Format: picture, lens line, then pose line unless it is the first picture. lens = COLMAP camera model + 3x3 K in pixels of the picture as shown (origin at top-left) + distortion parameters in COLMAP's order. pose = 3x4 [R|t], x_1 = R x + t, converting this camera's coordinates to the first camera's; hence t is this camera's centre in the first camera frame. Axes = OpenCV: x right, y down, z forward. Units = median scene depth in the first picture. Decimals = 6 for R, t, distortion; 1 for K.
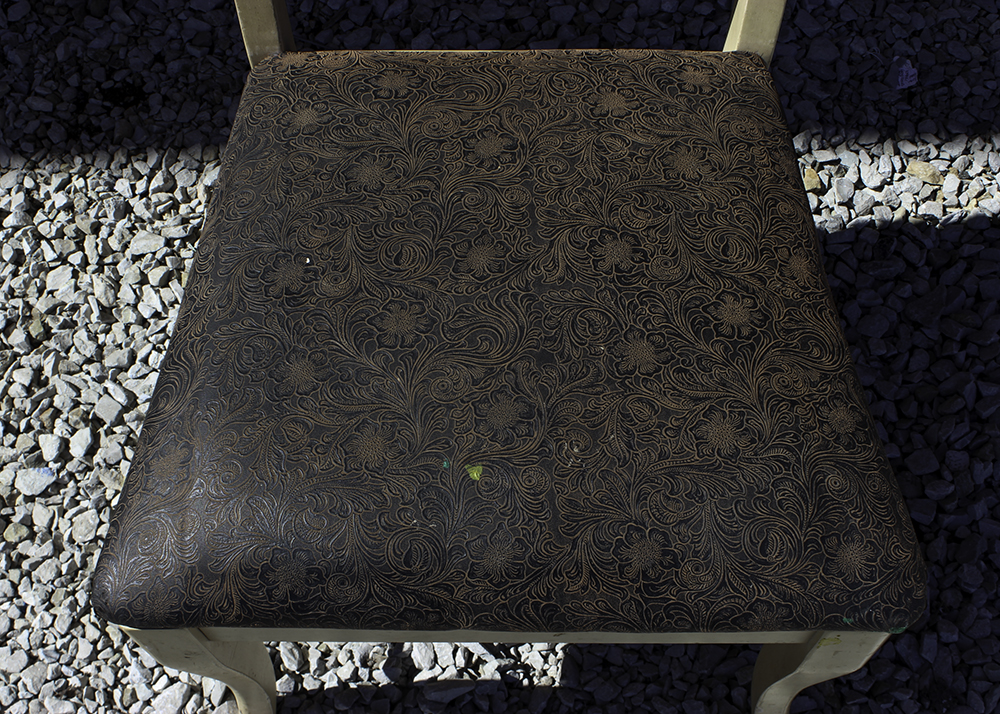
lens RADIAL K [[1265.9, 0, 484.0], [0, 1265.9, 338.3], [0, 0, 1]] dist [-0.070394, 0.000000]
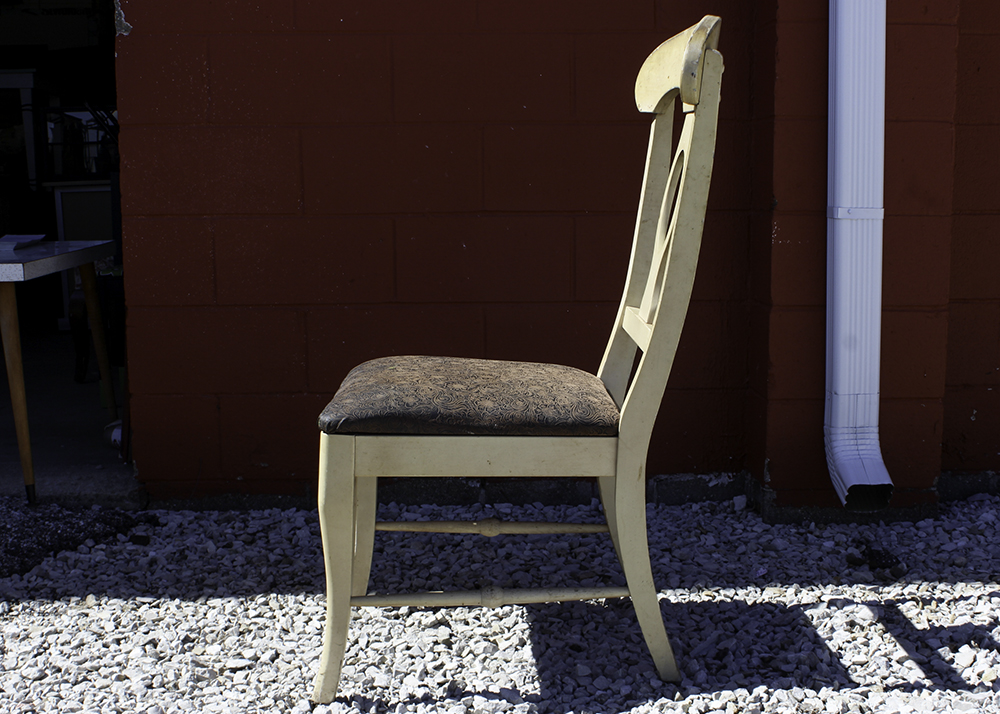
lens RADIAL K [[1265.9, 0, 516.6], [0, 1265.9, 384.7], [0, 0, 1]] dist [-0.070394, 0.000000]
pose [[0.999904, -0.000737, 0.013860, -0.024374], [0.011860, 0.564088, -0.825630, 1.346496], [-0.007210, 0.825715, 0.564042, -0.225269]]
